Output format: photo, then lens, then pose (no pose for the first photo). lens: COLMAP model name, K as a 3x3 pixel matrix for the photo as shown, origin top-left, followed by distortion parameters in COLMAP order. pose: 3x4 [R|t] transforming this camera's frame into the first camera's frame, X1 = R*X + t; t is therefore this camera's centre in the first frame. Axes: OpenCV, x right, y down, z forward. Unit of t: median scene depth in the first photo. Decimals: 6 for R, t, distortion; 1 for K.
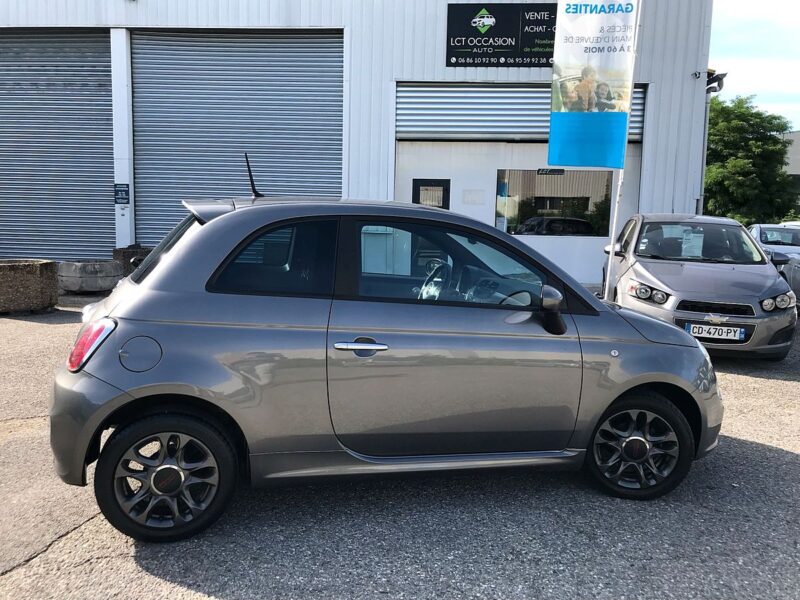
lens RADIAL K [[671.8, 0, 400.5], [0, 671.8, 298.9], [0, 0, 1]] dist [0.009877, 0.003284]
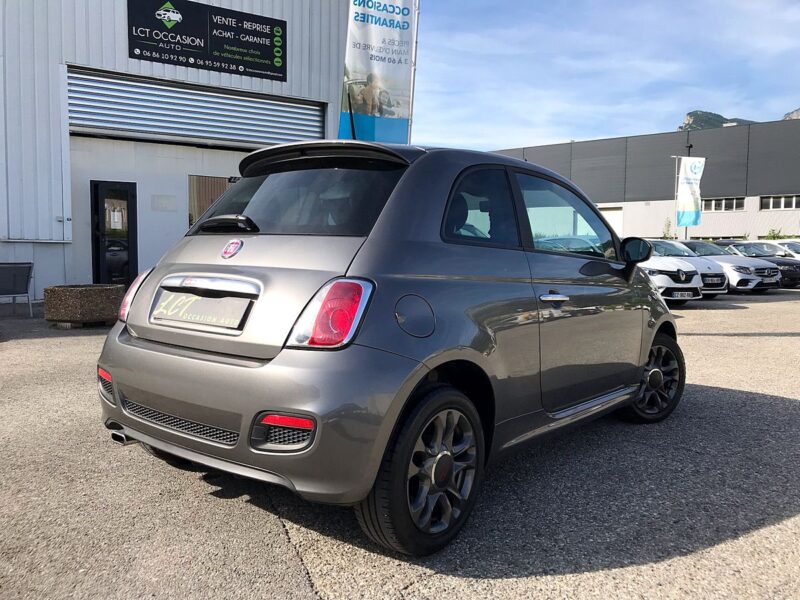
lens RADIAL K [[665.2, 0, 402.4], [0, 665.2, 297.9], [0, 0, 1]] dist [0.008257, 0.016194]
pose [[0.798093, -0.058771, 0.599661, -0.196530], [0.081781, 0.996588, -0.011170, 0.015290], [-0.596959, 0.057955, 0.800176, 0.086266]]
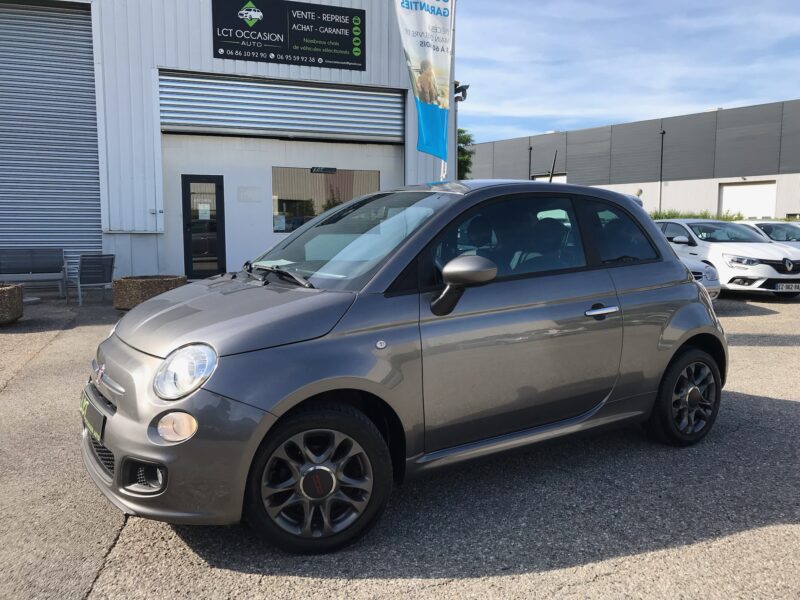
lens RADIAL K [[665.2, 0, 402.4], [0, 665.2, 297.9], [0, 0, 1]] dist [0.008257, 0.016194]
pose [[0.904980, -0.065942, 0.420314, -0.110779], [0.069508, 0.997558, 0.006847, 0.006733], [-0.419739, 0.023019, 0.907353, 0.038796]]
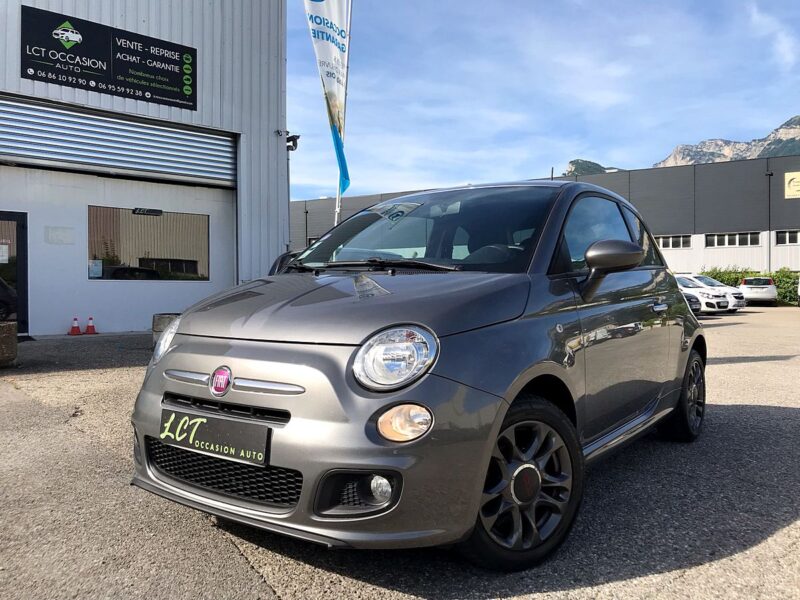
lens RADIAL K [[661.0, 0, 401.6], [0, 661.0, 297.0], [0, 0, 1]] dist [0.013885, 0.012569]
pose [[0.699164, -0.029741, 0.714342, -0.199991], [0.102986, 0.992904, -0.059459, 0.020202], [-0.707505, 0.115139, 0.697266, 0.129574]]
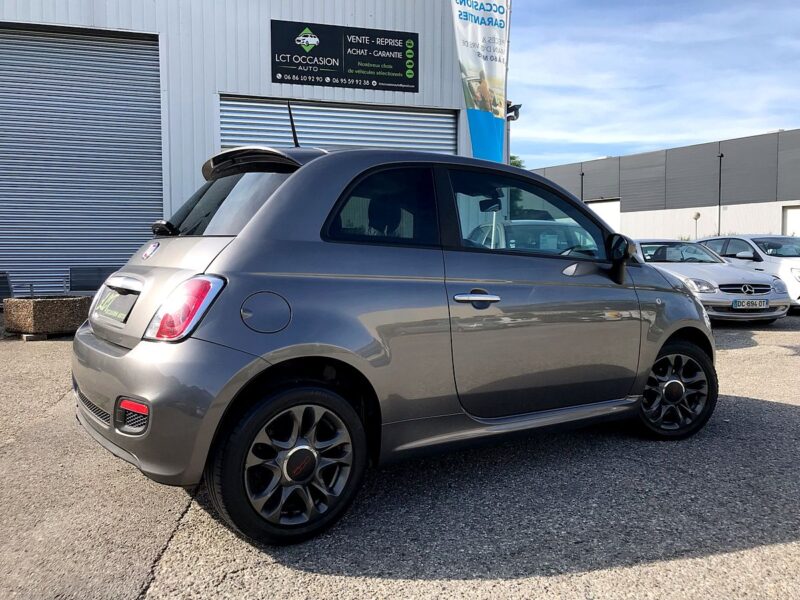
lens RADIAL K [[666.2, 0, 400.0], [0, 666.2, 300.0], [0, 0, 1]] dist [0.015569, -0.000907]
pose [[0.934775, -0.049723, 0.351744, -0.117504], [0.068385, 0.996823, -0.040823, 0.025182], [-0.348597, 0.062215, 0.935206, 0.040945]]
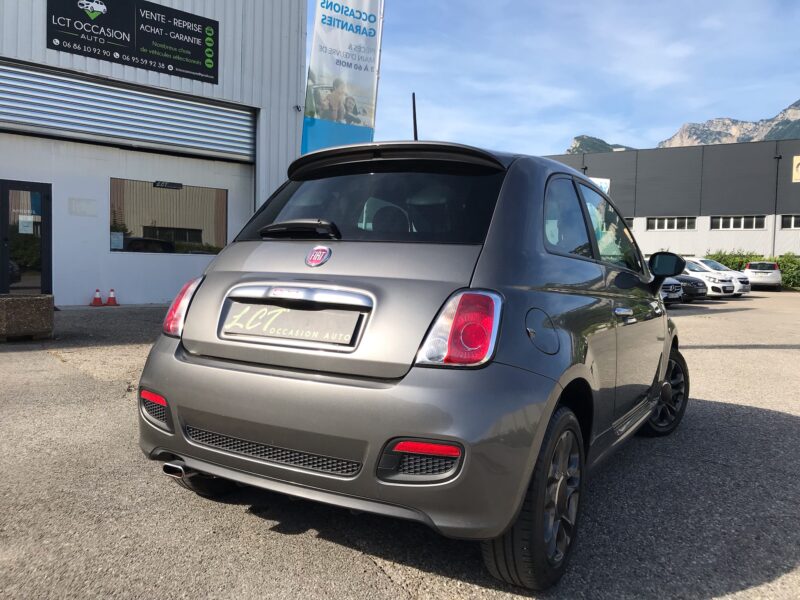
lens RADIAL K [[665.2, 0, 402.4], [0, 665.2, 297.9], [0, 0, 1]] dist [0.008257, 0.016194]
pose [[0.697779, -0.041195, 0.715128, -0.230336], [0.077345, 0.996841, -0.018045, 0.010417], [-0.712125, 0.067903, 0.698761, 0.134947]]
